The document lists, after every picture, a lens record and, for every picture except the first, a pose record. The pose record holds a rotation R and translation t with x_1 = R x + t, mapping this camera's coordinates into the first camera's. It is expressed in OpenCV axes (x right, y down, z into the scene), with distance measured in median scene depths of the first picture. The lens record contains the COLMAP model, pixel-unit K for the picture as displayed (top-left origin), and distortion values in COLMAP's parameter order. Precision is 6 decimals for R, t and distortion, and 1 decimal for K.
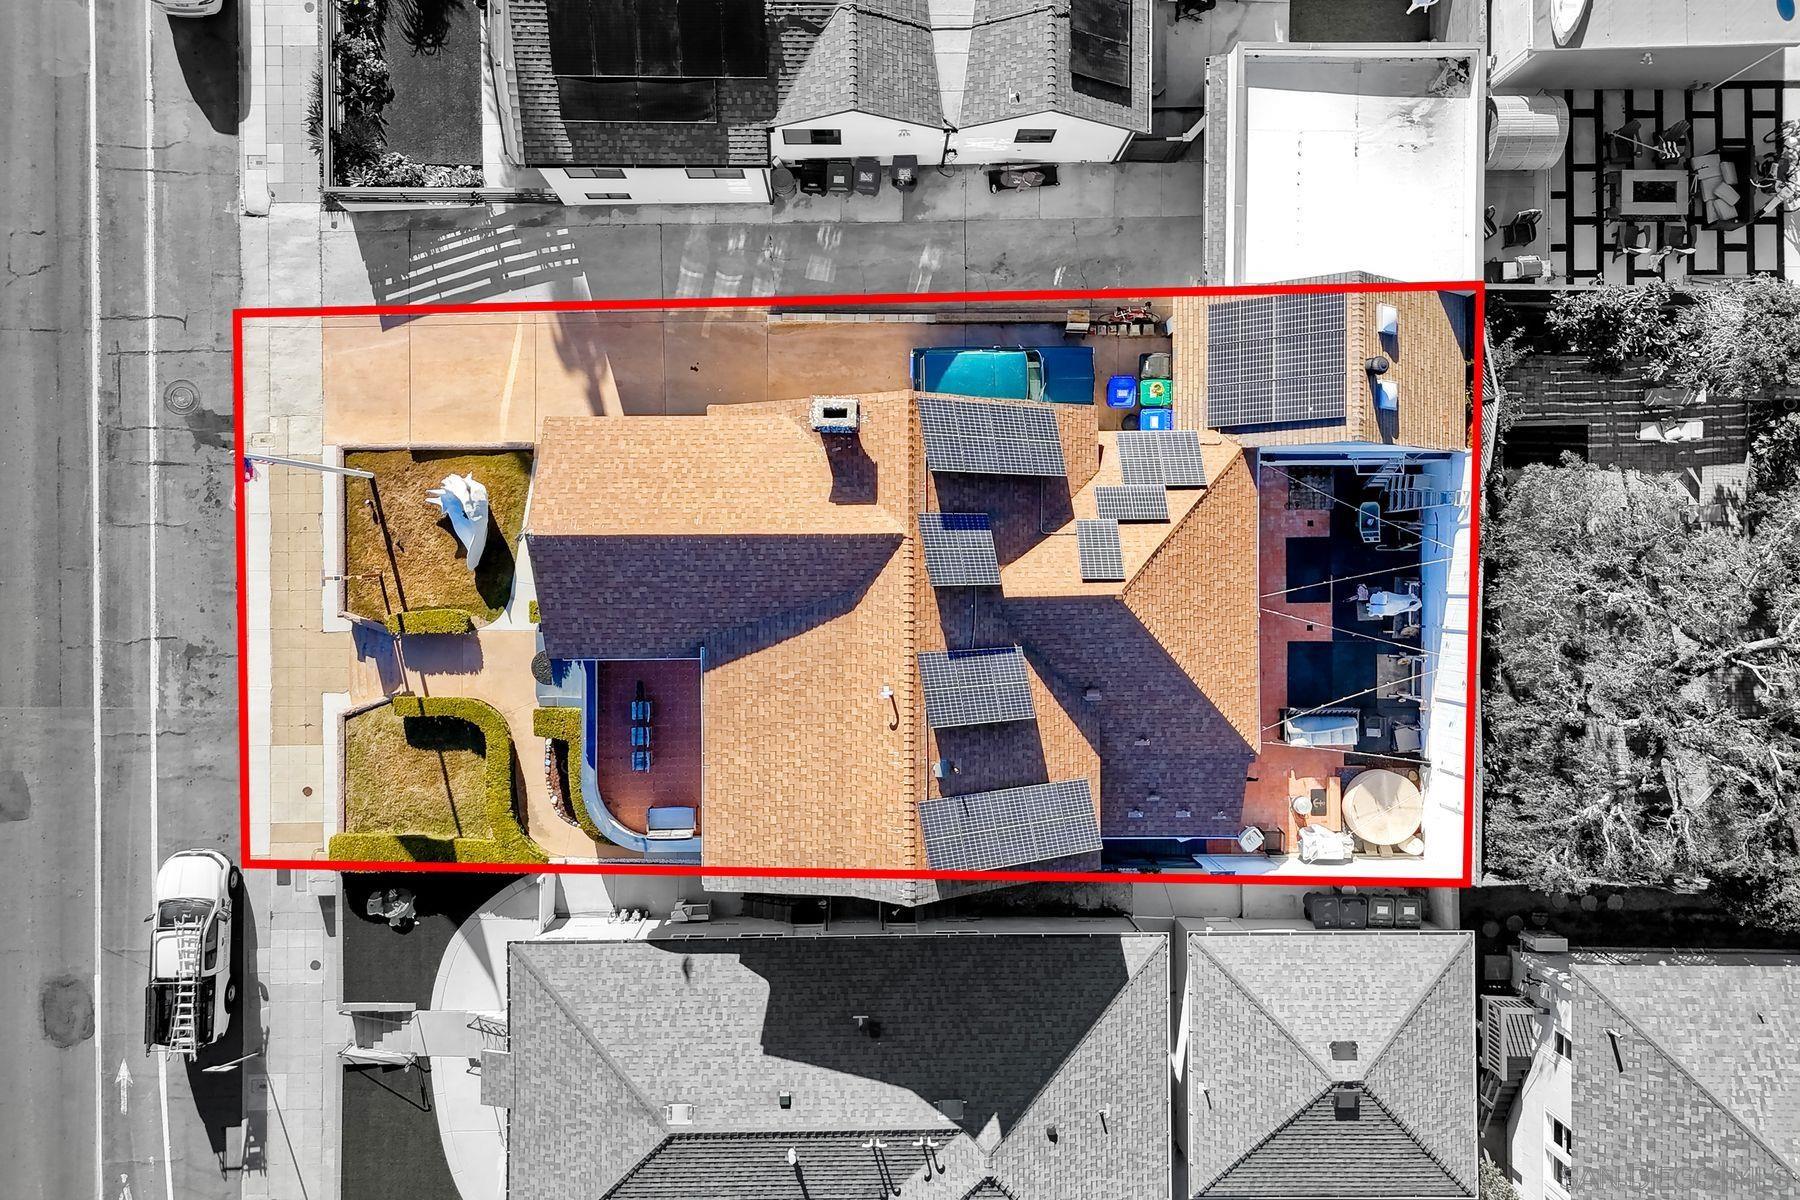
lens RADIAL K [[1366.0, 0, 905.1], [0, 1366.0, 597.2], [0, 0, 1]] dist [0.081432, -0.079847]
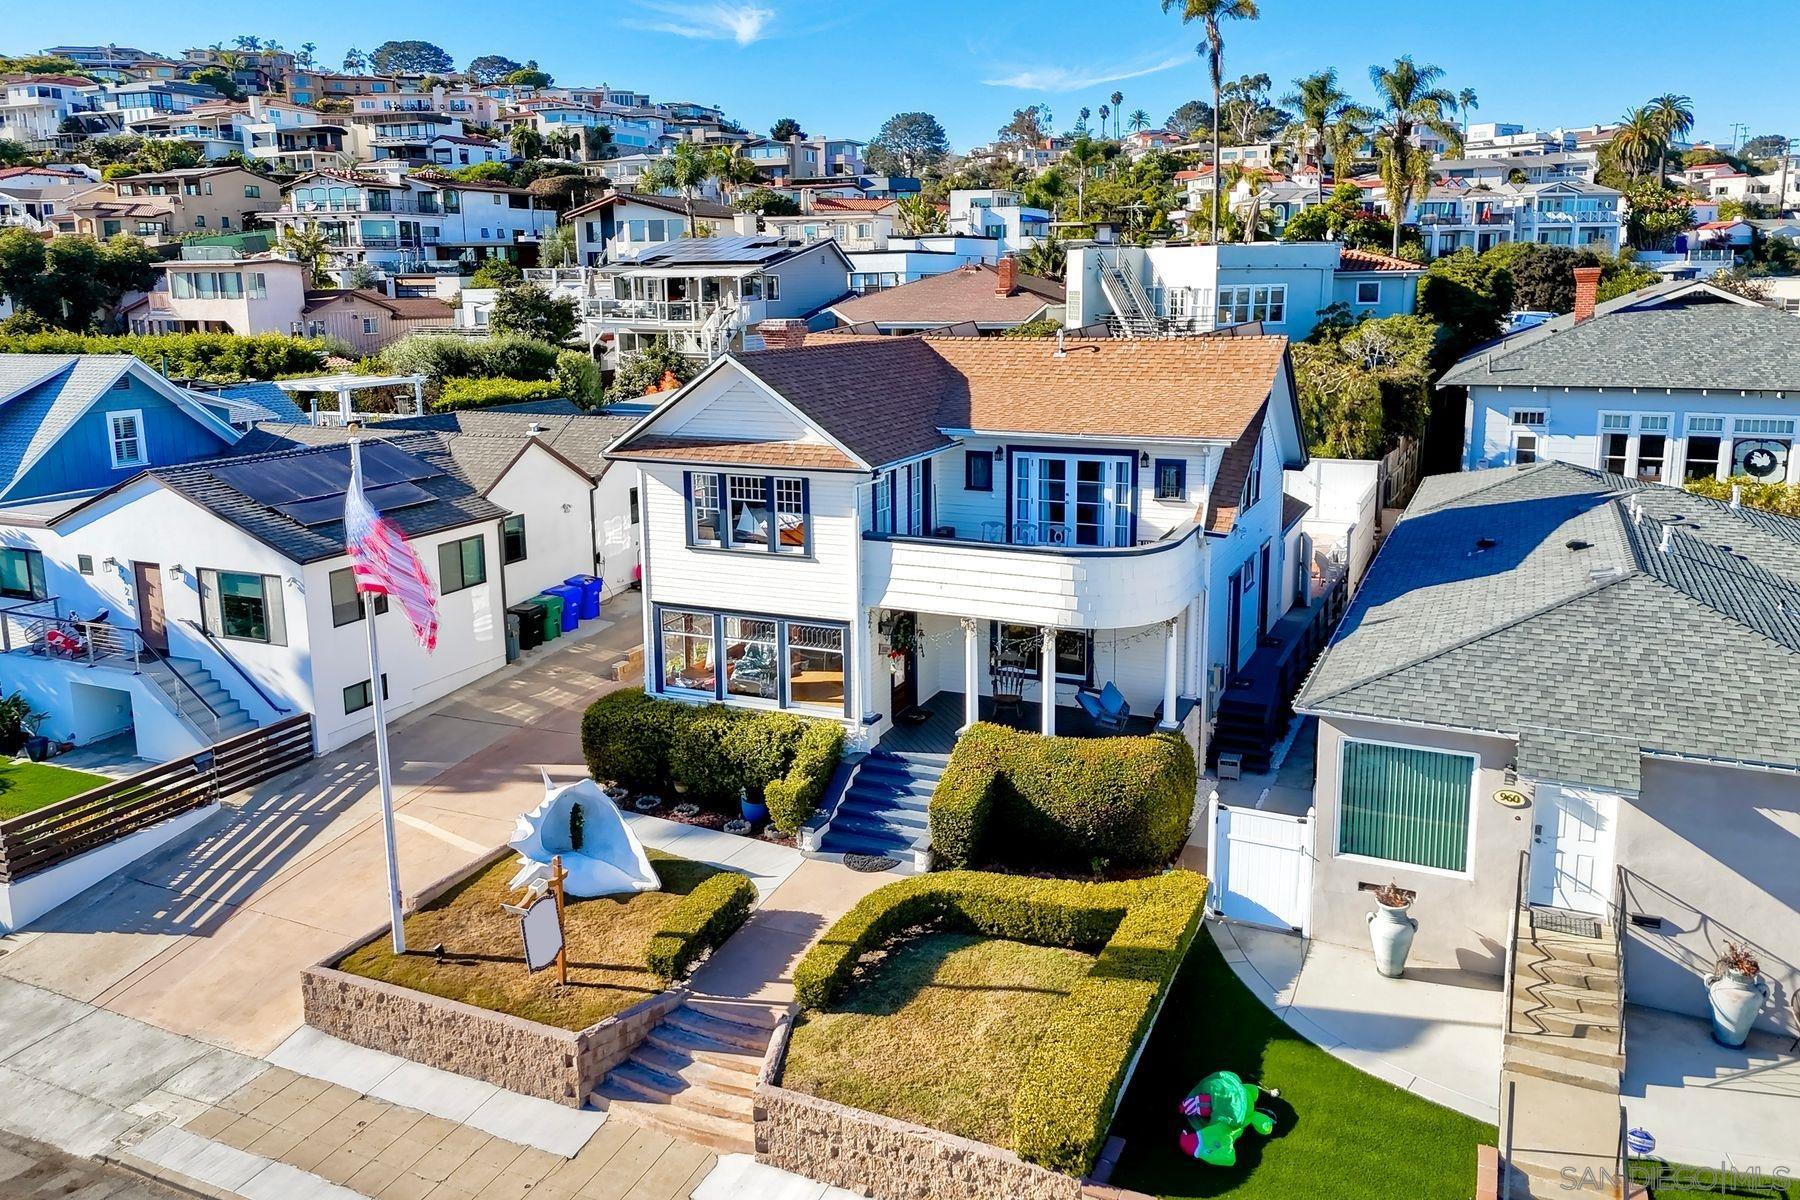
lens RADIAL K [[1351.1, 0, 901.7], [0, 1351.1, 523.0], [0, 0, 1]] dist [0.076905, -0.070213]
pose [[0.416496, -0.172975, 0.892531, -0.746498], [0.909072, 0.067486, -0.411136, 0.291474], [0.010882, 0.982612, 0.185354, 0.743579]]
